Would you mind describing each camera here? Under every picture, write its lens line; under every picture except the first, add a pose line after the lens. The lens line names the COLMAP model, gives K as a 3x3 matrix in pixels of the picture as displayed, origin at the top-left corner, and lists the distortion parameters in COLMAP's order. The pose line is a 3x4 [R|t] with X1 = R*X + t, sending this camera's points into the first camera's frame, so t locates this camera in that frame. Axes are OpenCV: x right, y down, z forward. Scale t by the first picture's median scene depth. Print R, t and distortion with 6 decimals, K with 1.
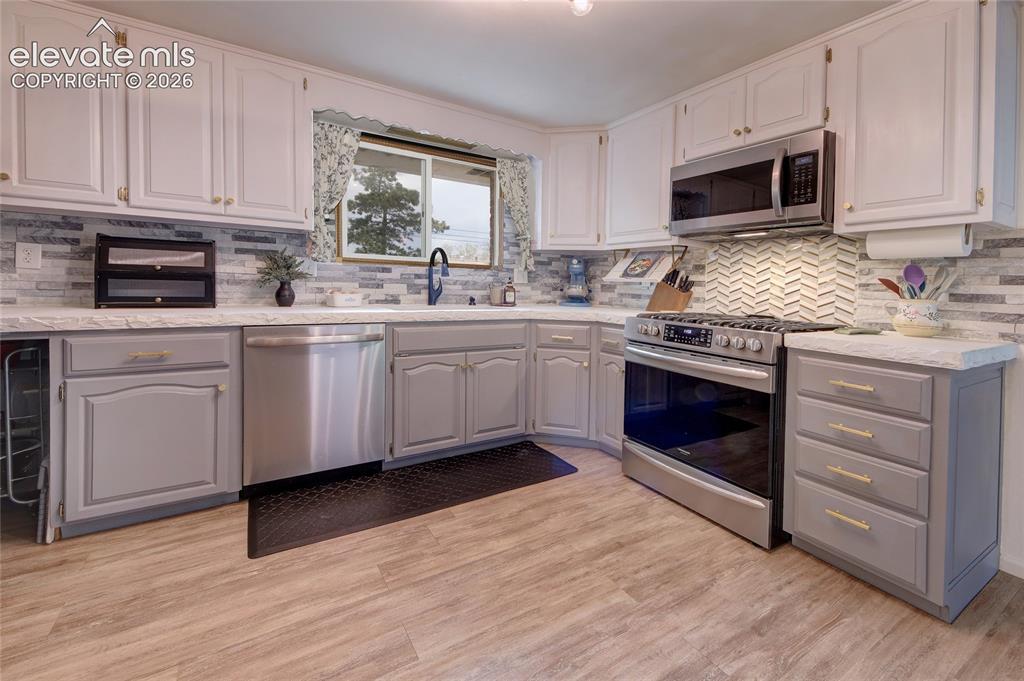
lens RADIAL K [[426.2, 0, 530.8], [0, 426.2, 284.0], [0, 0, 1]] dist [0.000726, -0.000271]
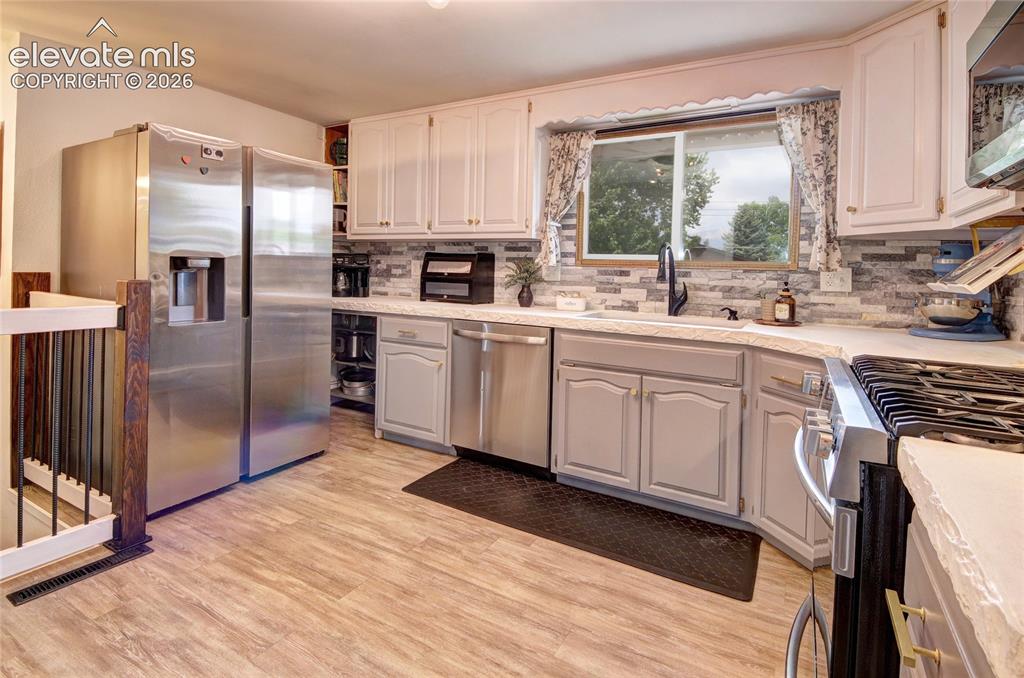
lens RADIAL K [[501.0, 0, 519.0], [0, 501.0, 274.5], [0, 0, 1]] dist [0.014098, -0.000754]
pose [[0.469559, -0.010364, -0.882840, 0.610477], [-0.016571, 0.999651, -0.020549, -0.005834], [0.882746, 0.024279, 0.469223, 0.374750]]
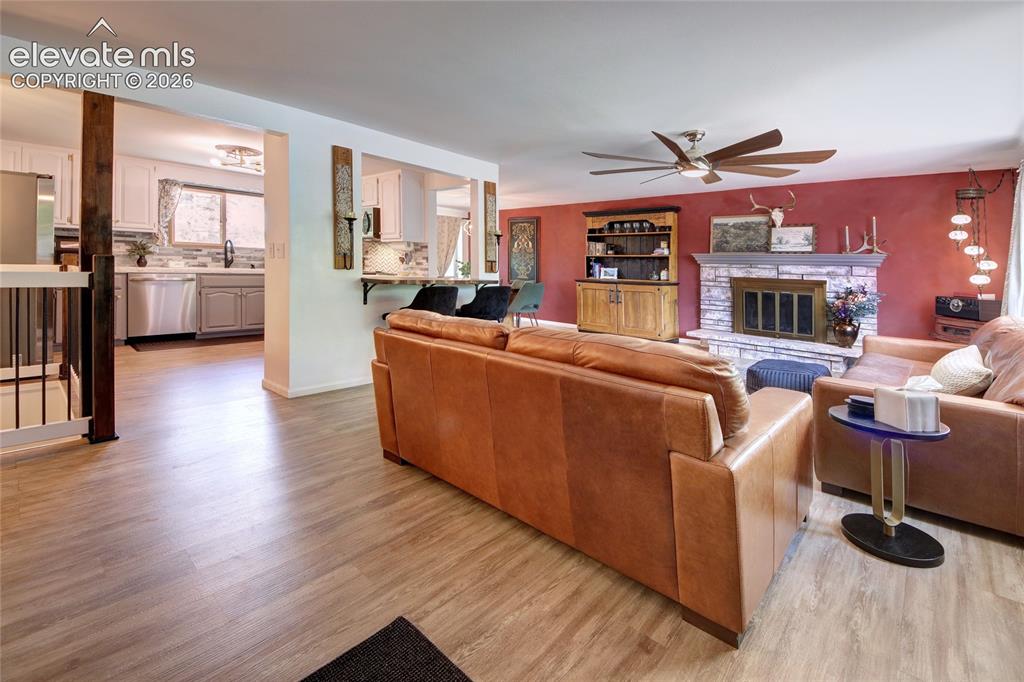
lens RADIAL K [[418.1, 0, 506.7], [0, 418.1, 263.1], [0, 0, 1]] dist [0.017147, -0.000594]
pose [[0.962317, 0.004995, 0.271885, 0.637621], [-0.005913, 0.999979, 0.002559, 0.016868], [-0.271867, -0.004071, 0.962326, -1.616163]]
